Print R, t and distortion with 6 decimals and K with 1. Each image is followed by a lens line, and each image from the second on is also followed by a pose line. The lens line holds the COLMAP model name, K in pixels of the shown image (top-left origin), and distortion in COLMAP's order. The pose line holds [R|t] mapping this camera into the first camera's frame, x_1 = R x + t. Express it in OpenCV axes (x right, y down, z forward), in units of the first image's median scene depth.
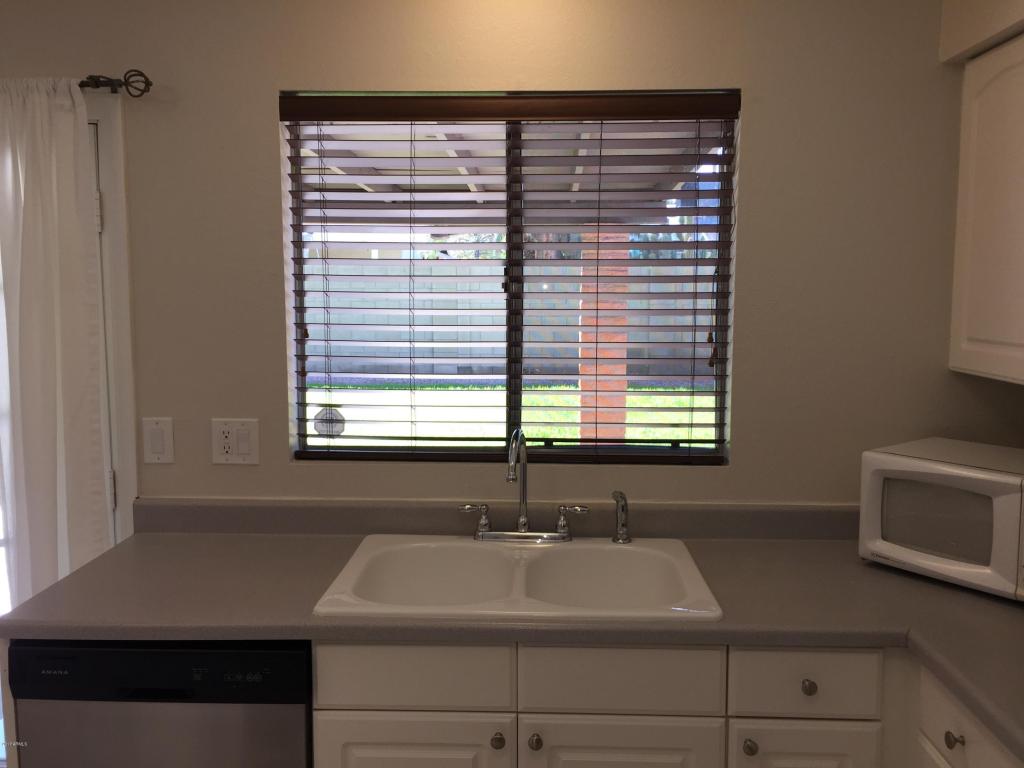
lens RADIAL K [[878.5, 0, 513.9], [0, 878.5, 383.2], [0, 0, 1]] dist [0.097422, -0.122521]
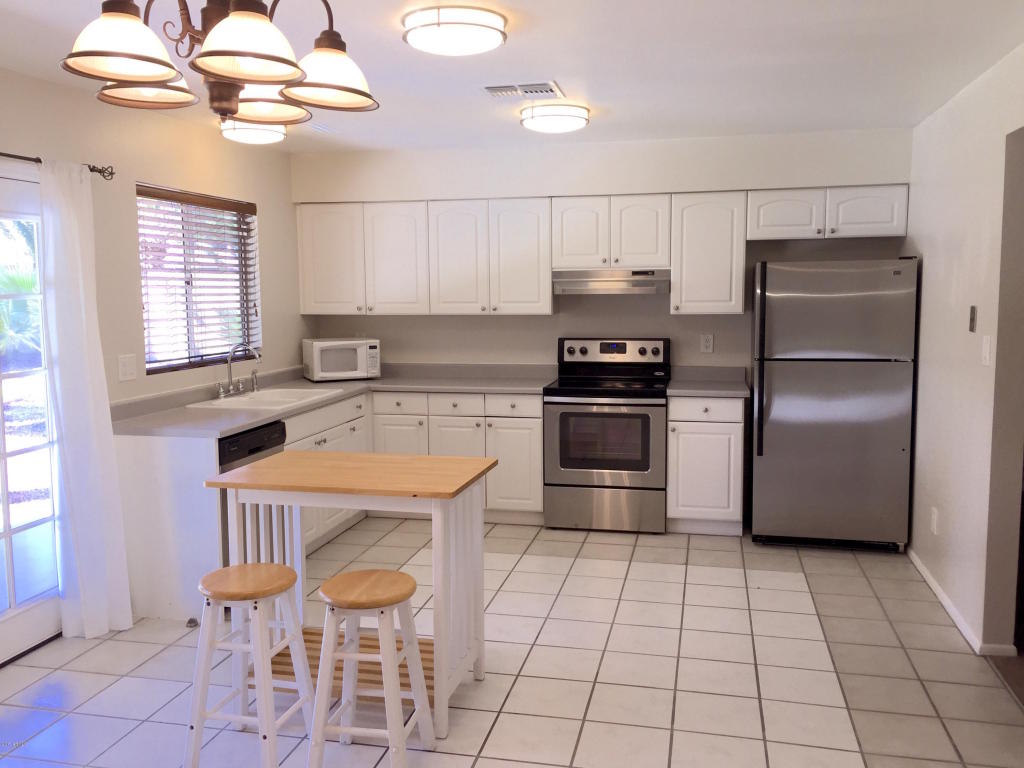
lens RADIAL K [[878.5, 0, 513.9], [0, 878.5, 383.2], [0, 0, 1]] dist [0.097422, -0.122521]
pose [[0.181823, -0.106949, 0.977498, -2.247259], [0.115848, 0.989475, 0.086710, 0.035611], [-0.976483, 0.097475, 0.192299, -0.145422]]
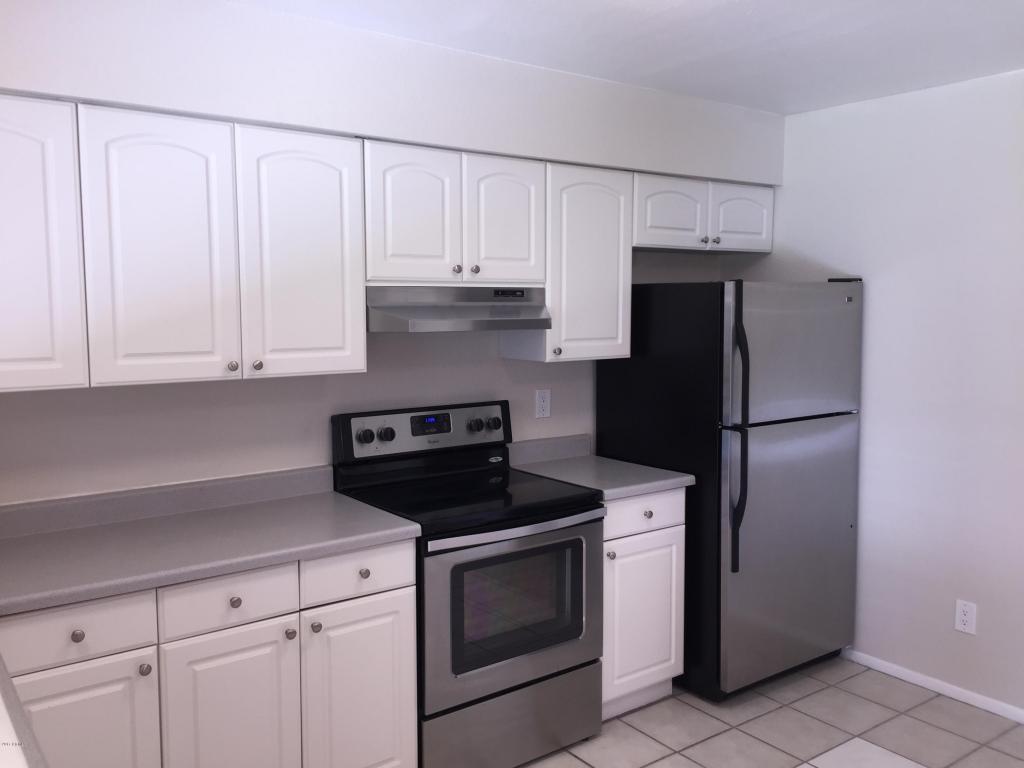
lens RADIAL K [[878.5, 0, 513.9], [0, 878.5, 383.2], [0, 0, 1]] dist [0.097422, -0.122521]
pose [[-0.621557, -0.067775, 0.780431, -0.735825], [0.090589, 0.983348, 0.157545, -0.107140], [-0.778113, 0.168622, -0.605067, 0.923535]]
